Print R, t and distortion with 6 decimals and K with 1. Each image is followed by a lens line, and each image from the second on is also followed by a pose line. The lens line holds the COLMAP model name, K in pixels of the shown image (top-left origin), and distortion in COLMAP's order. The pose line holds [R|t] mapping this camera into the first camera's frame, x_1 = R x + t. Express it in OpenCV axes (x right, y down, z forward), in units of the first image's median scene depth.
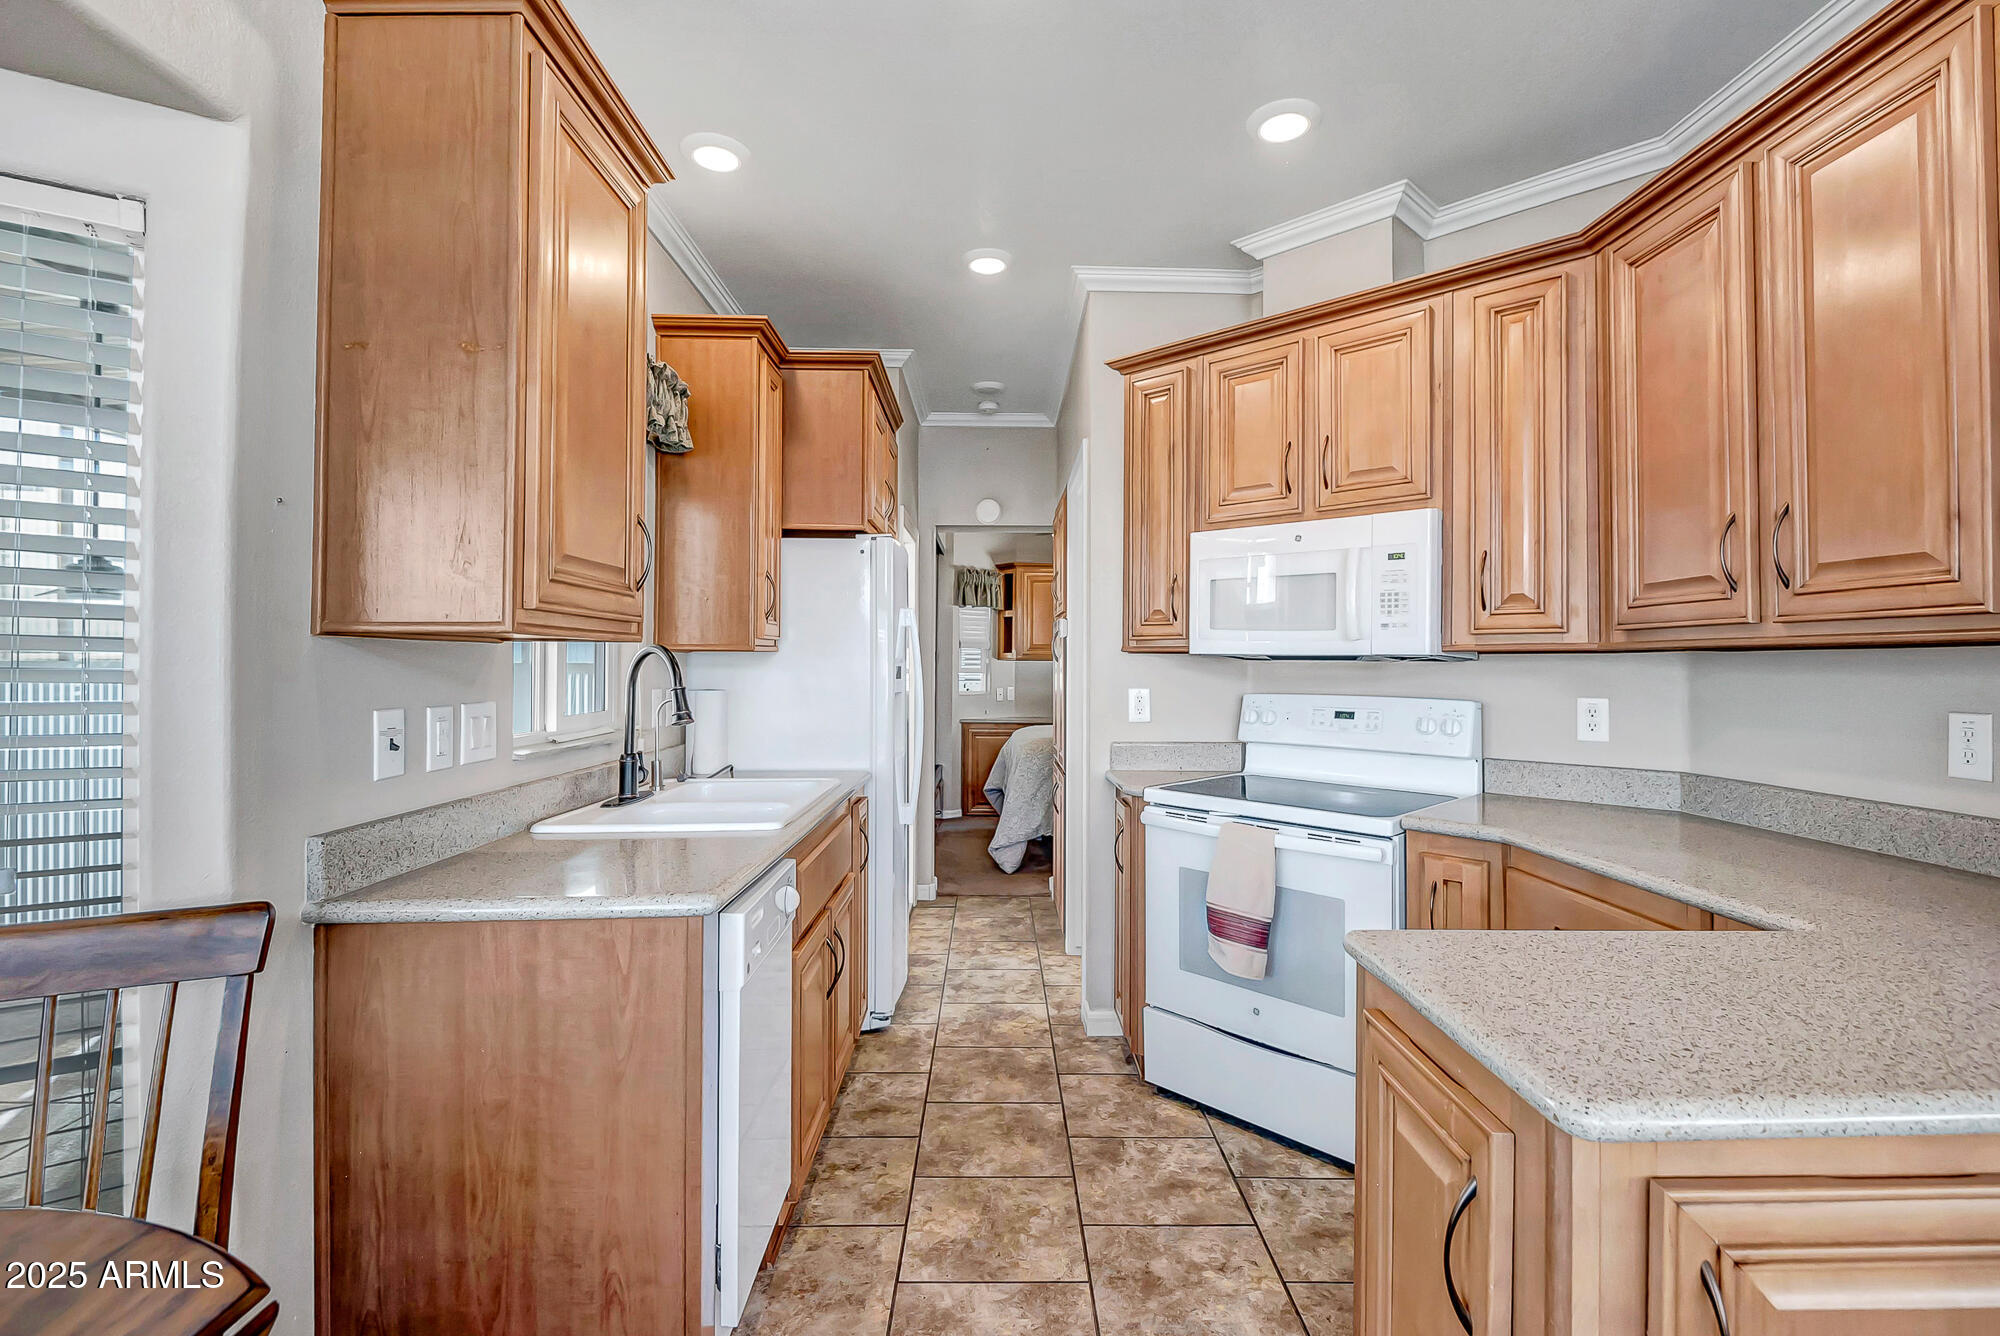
lens RADIAL K [[941.0, 0, 997.2], [0, 941.0, 657.4], [0, 0, 1]] dist [0.011160, -0.002452]
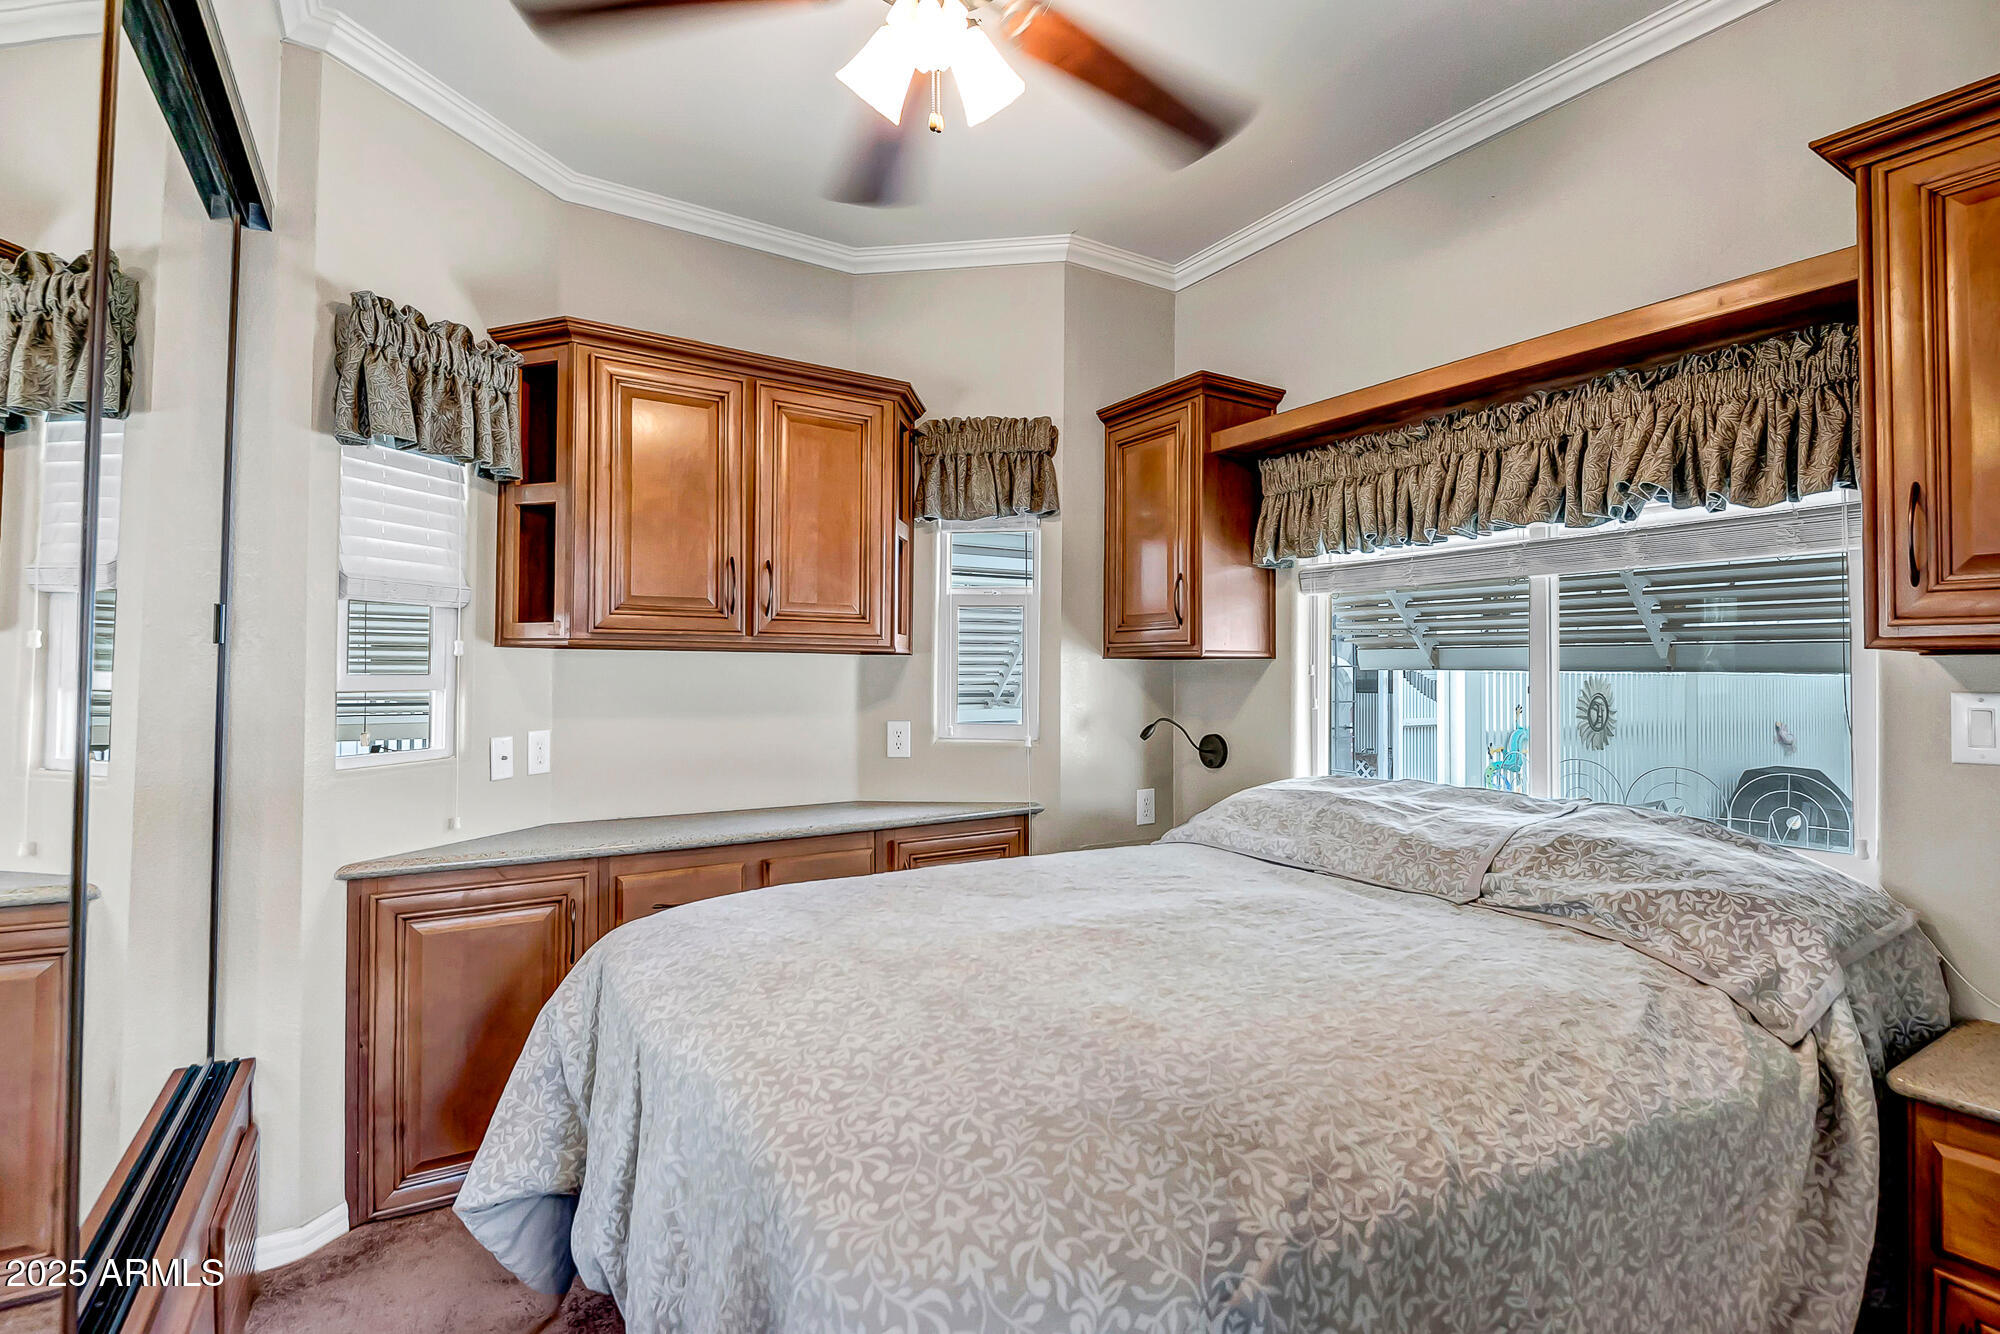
lens RADIAL K [[941.0, 0, 996.9], [0, 941.0, 659.3], [0, 0, 1]] dist [0.011160, -0.002452]
pose [[0.851097, 0.003947, 0.524993, -0.065182], [-0.001910, 0.999988, -0.004421, 0.023760], [-0.525005, 0.002760, 0.851095, 1.961036]]
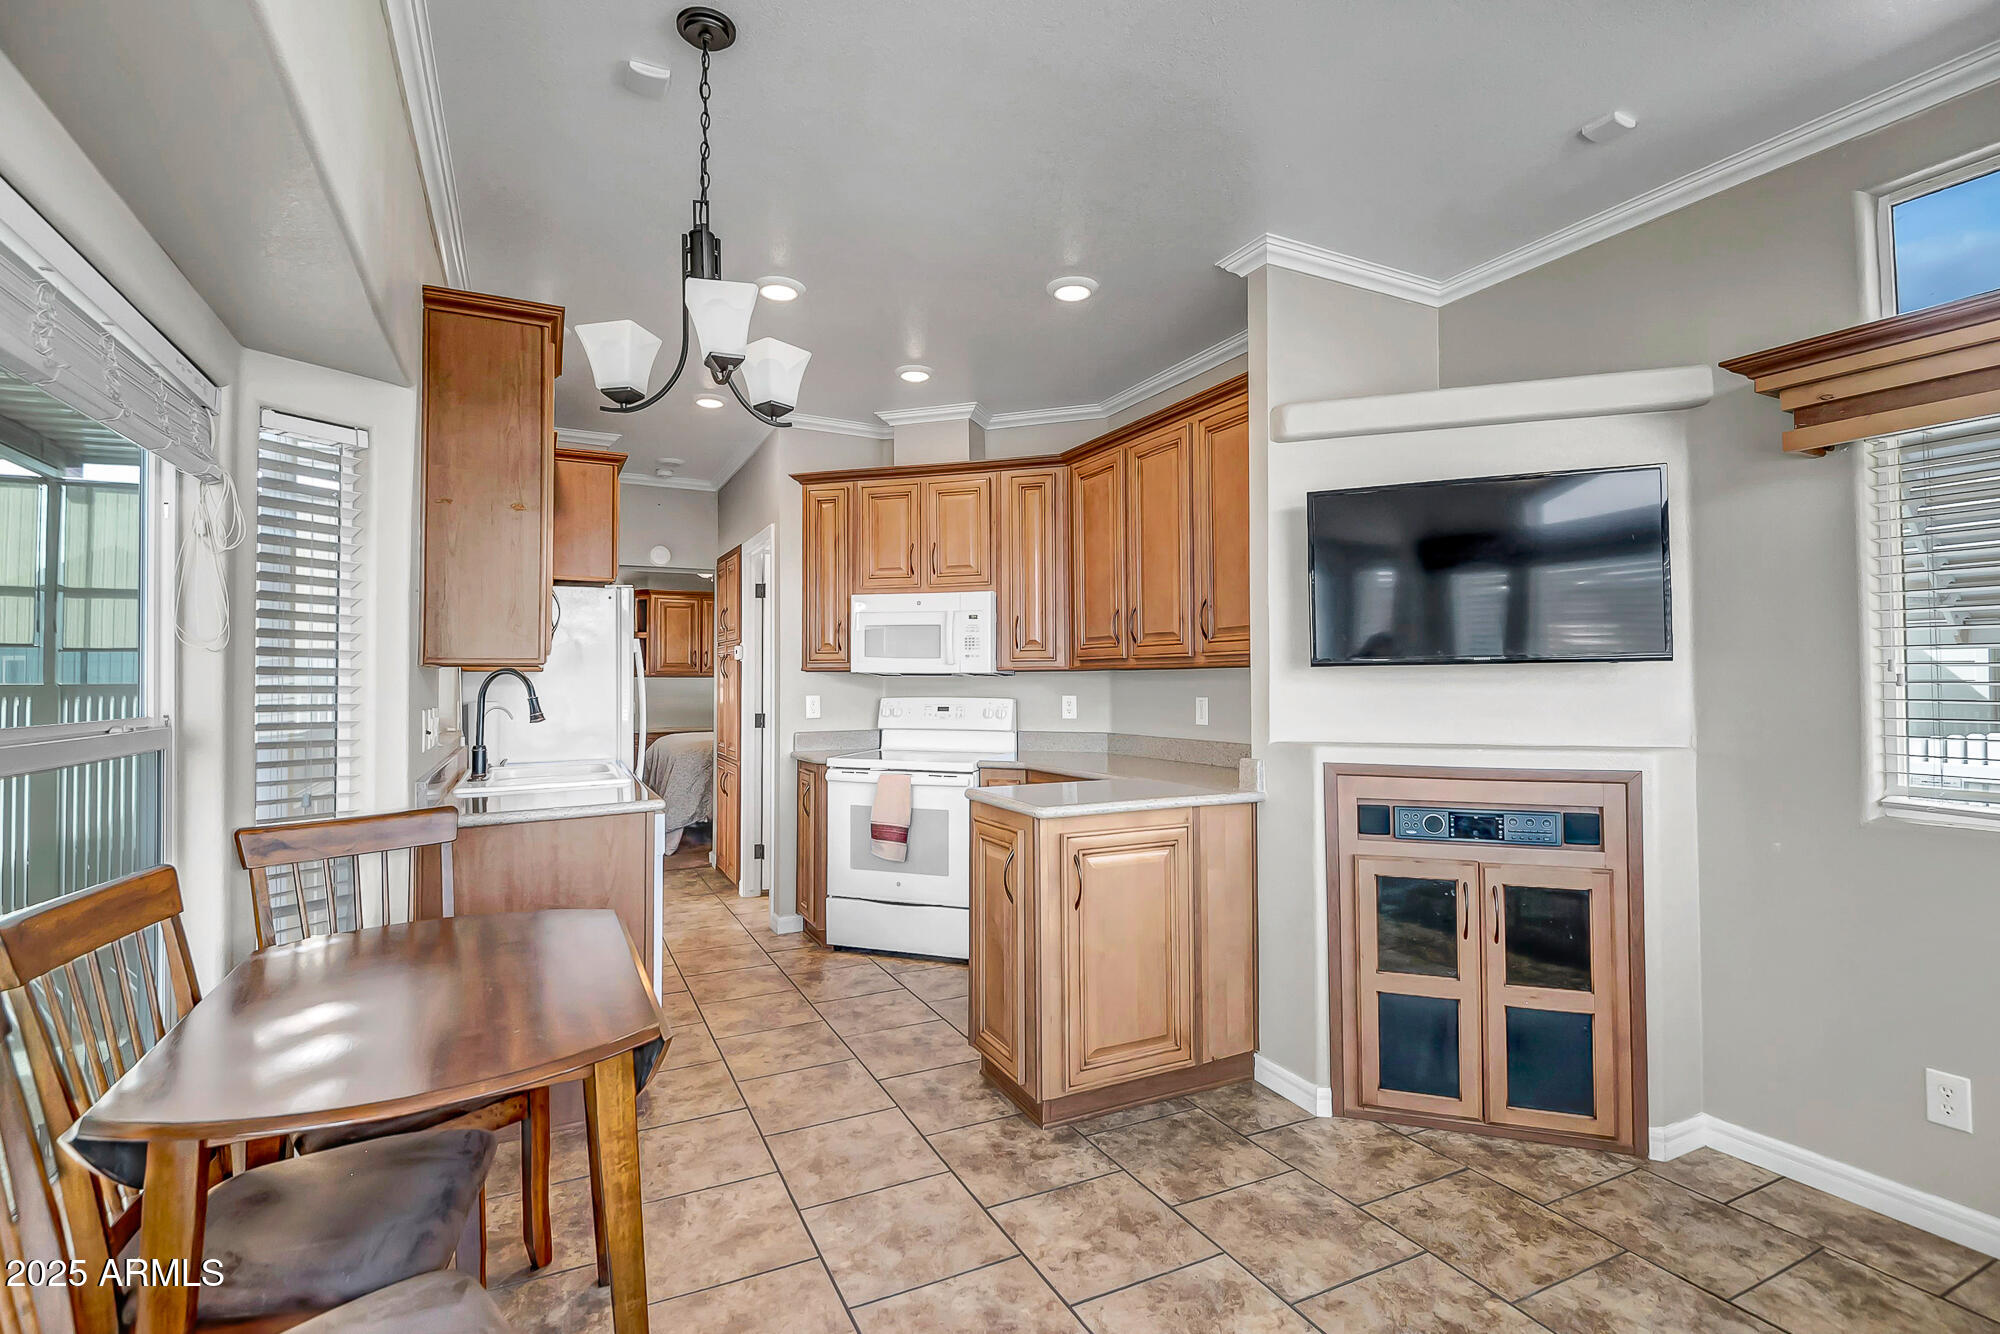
lens RADIAL K [[941.0, 0, 1005.3], [0, 941.0, 661.7], [0, 0, 1]] dist [0.011160, -0.002452]
pose [[0.895567, 0.001053, 0.444926, -0.296445], [0.003802, 0.999943, -0.010018, -0.005258], [-0.444911, 0.010663, 0.895512, -0.583706]]
